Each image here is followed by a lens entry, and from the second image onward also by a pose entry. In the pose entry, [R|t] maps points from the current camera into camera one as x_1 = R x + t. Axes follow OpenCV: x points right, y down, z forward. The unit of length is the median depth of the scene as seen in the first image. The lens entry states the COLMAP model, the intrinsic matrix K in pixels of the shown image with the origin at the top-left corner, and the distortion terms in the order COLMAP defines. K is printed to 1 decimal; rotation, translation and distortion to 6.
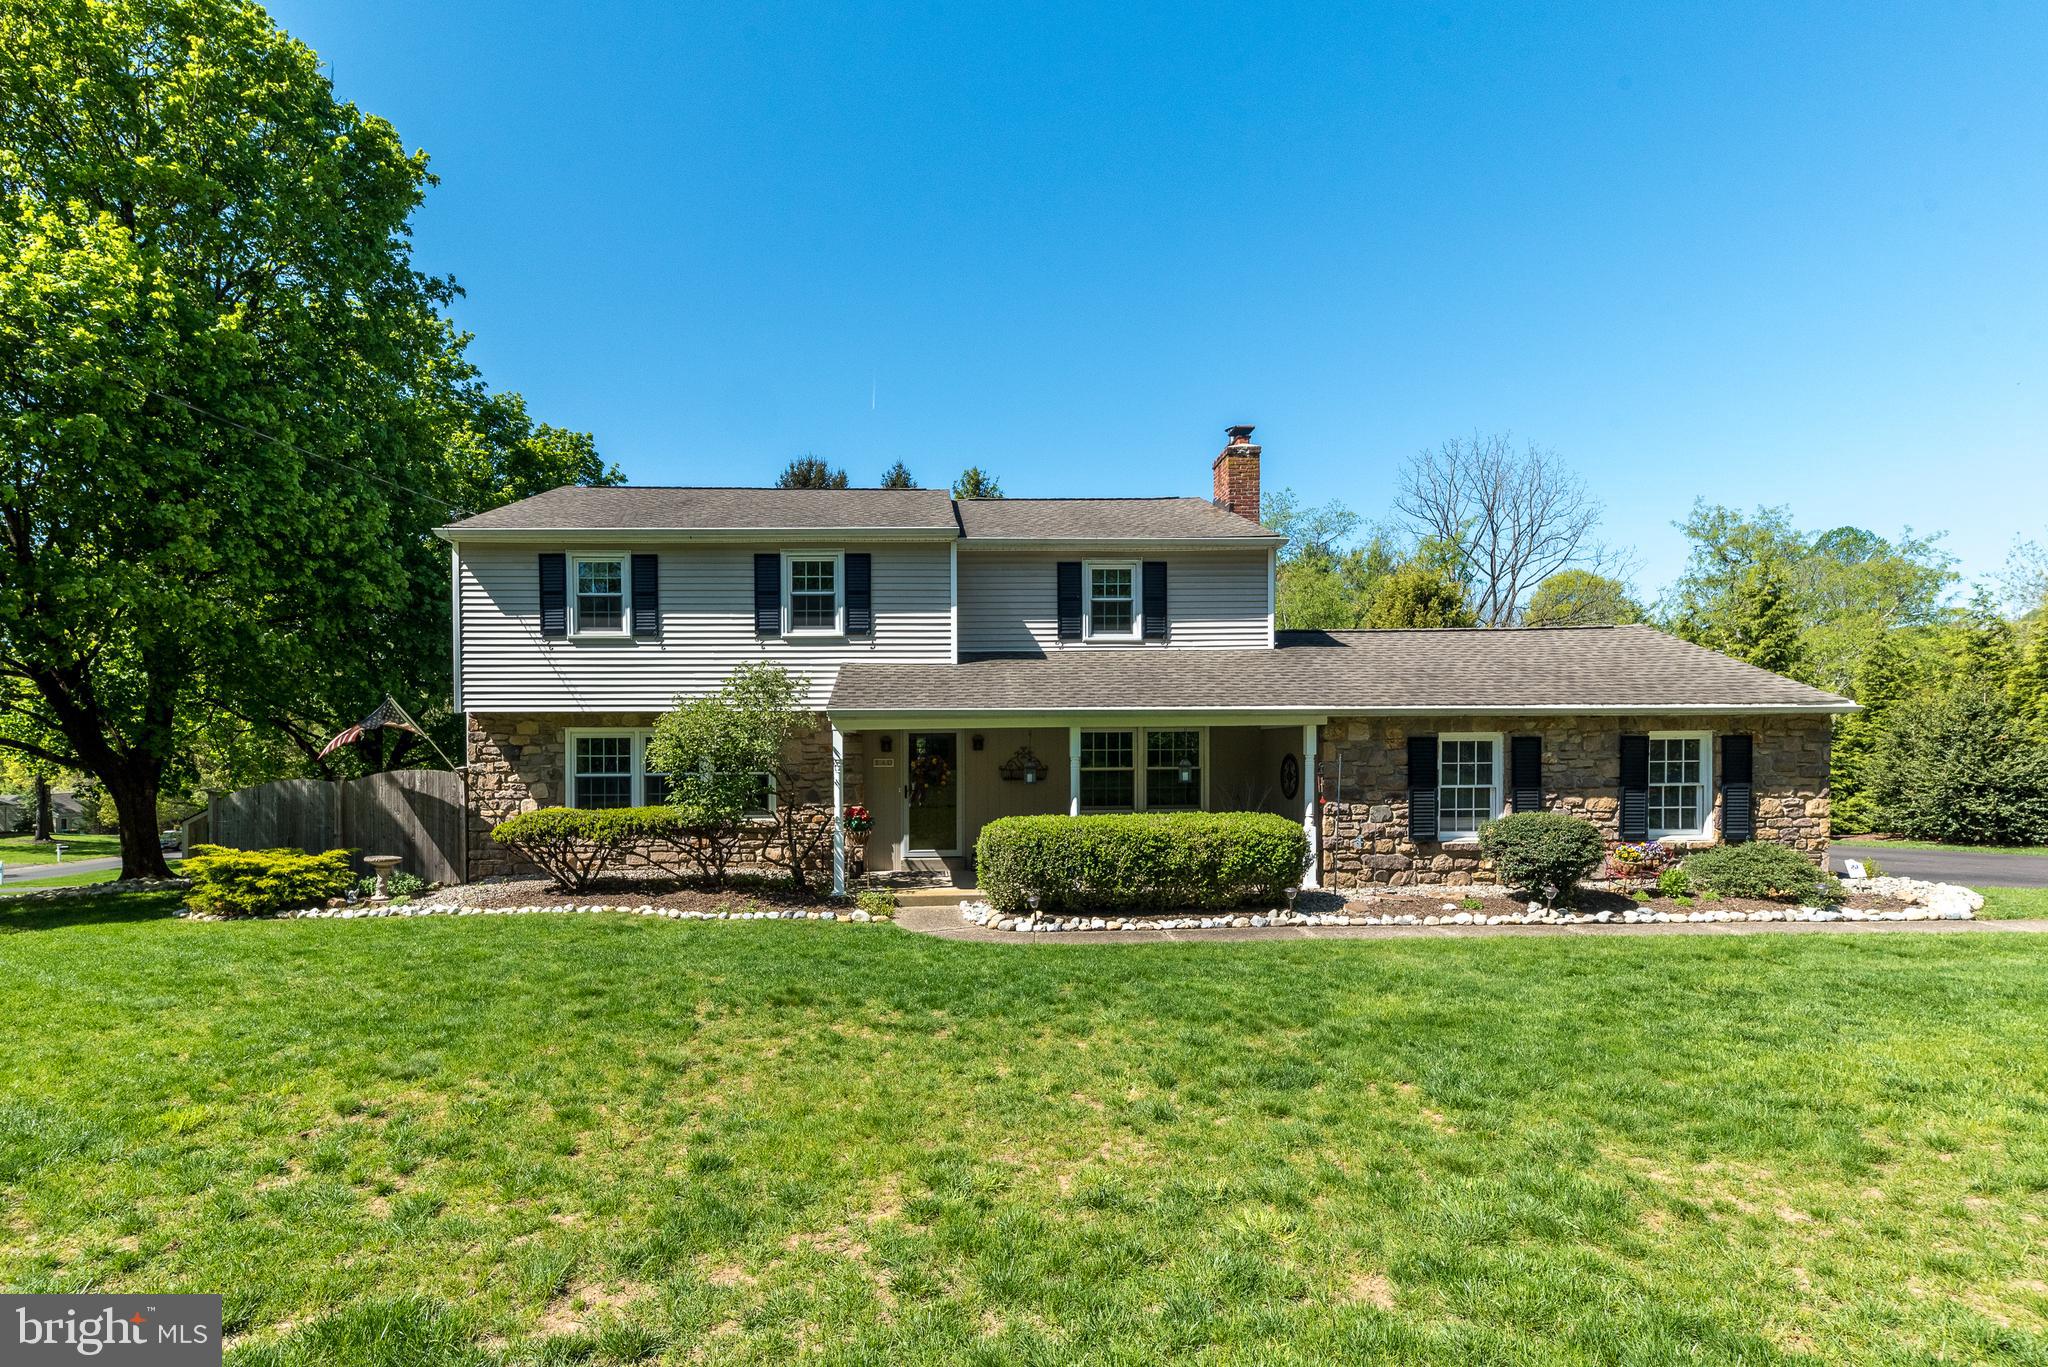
lens RADIAL K [[902.0, 0, 944.7], [0, 902.0, 729.8], [0, 0, 1]] dist [0.007624, 0.001831]
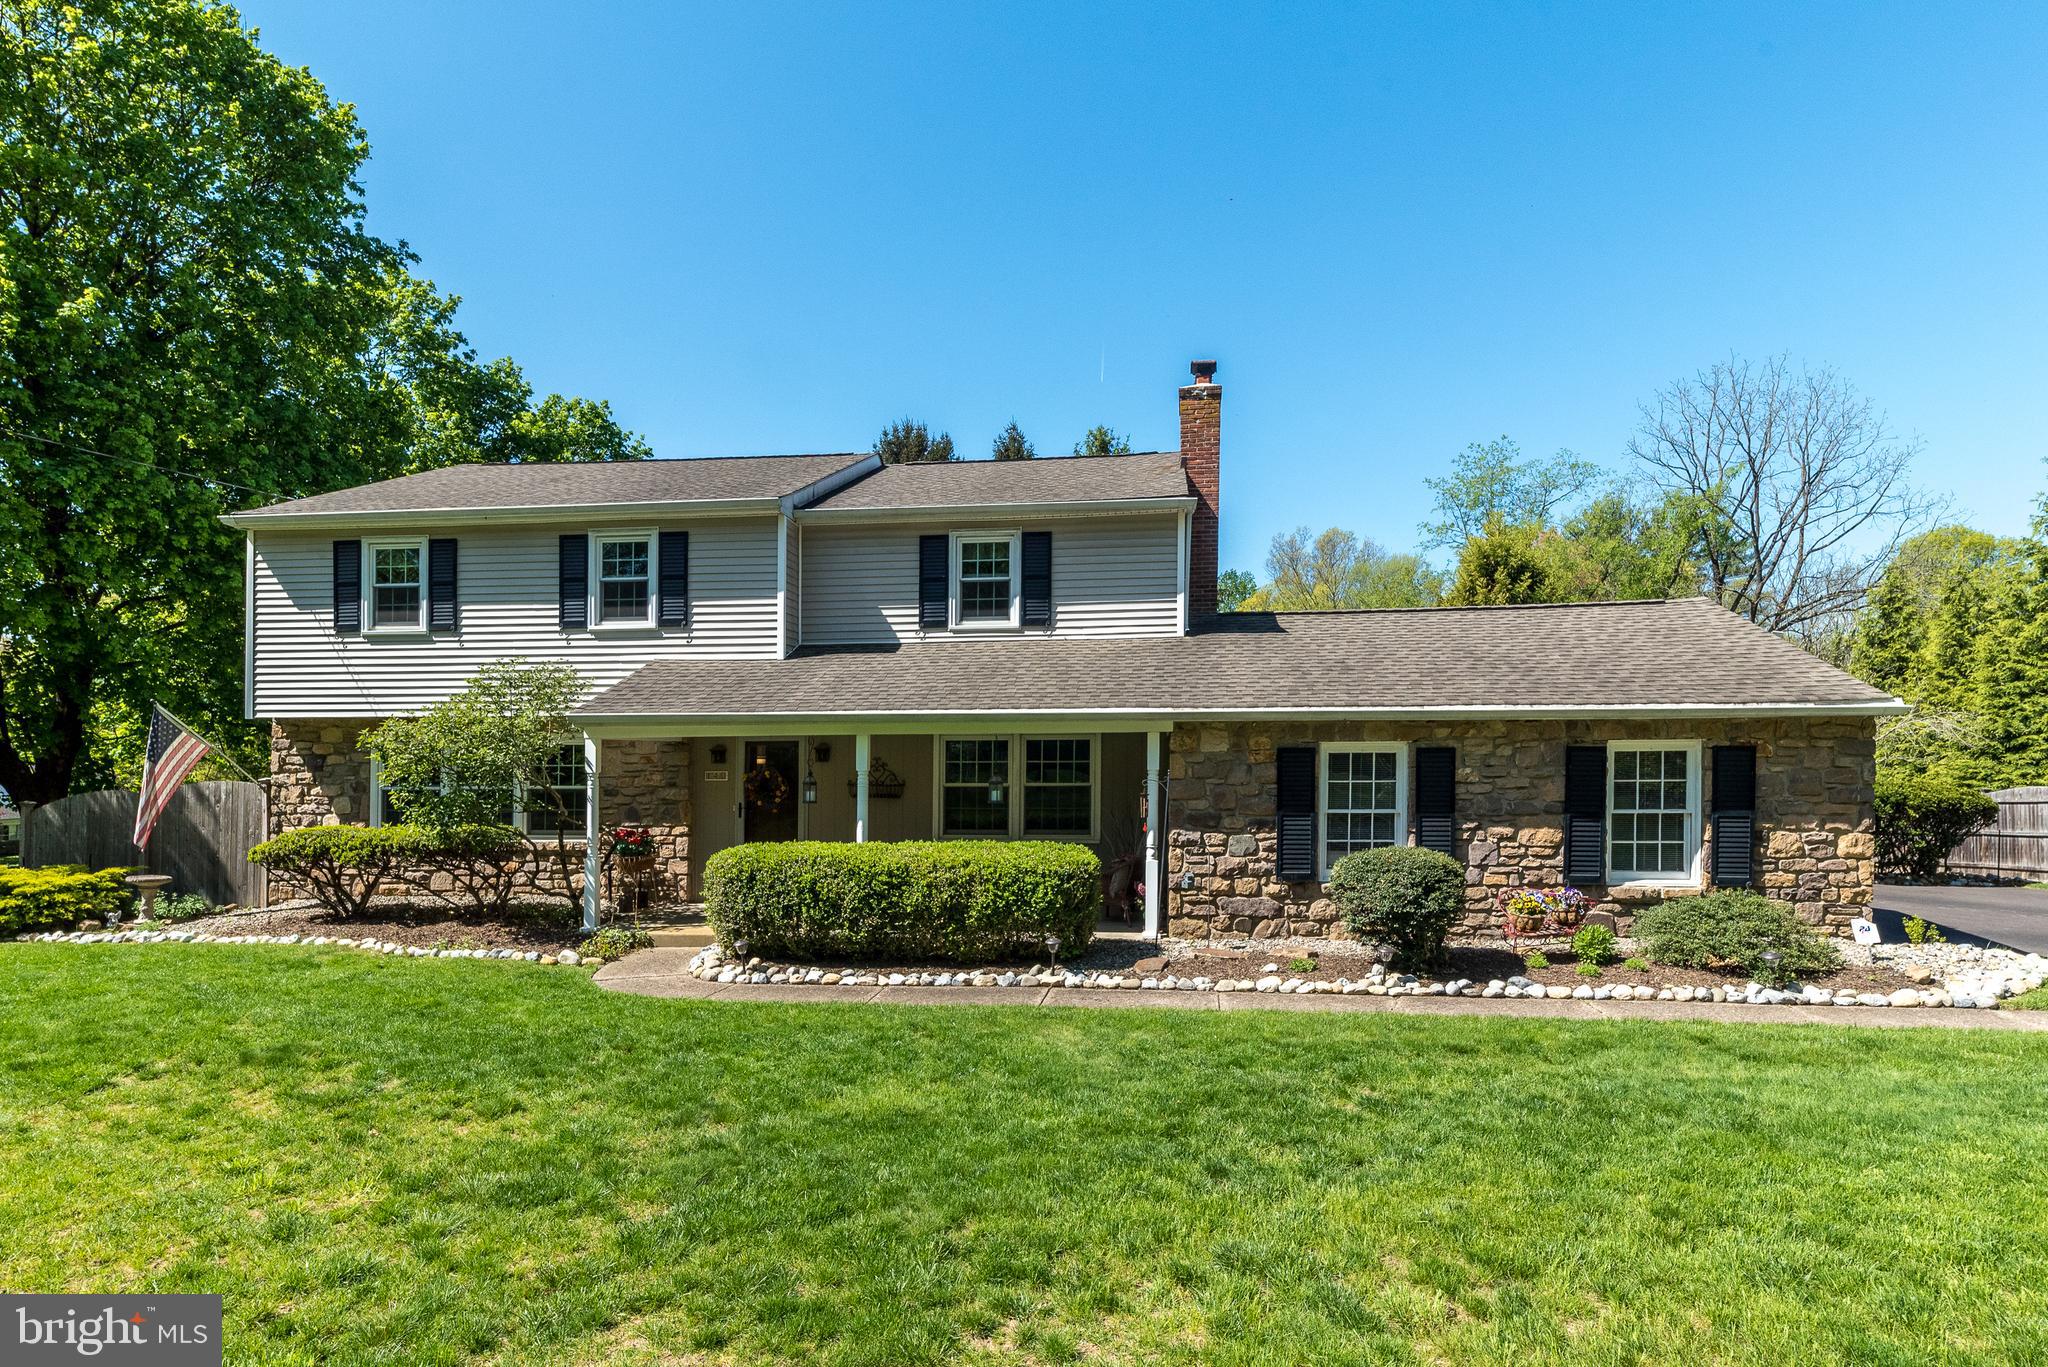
lens RADIAL K [[1045.3, 0, 1035.3], [0, 1045.3, 724.2], [0, 0, 1]] dist [0.009646, 0.000492]
pose [[0.990132, -0.001521, -0.140128, 0.386729], [0.000261, 0.999959, -0.009011, -0.003490], [0.140136, 0.008886, 0.990092, 0.067233]]
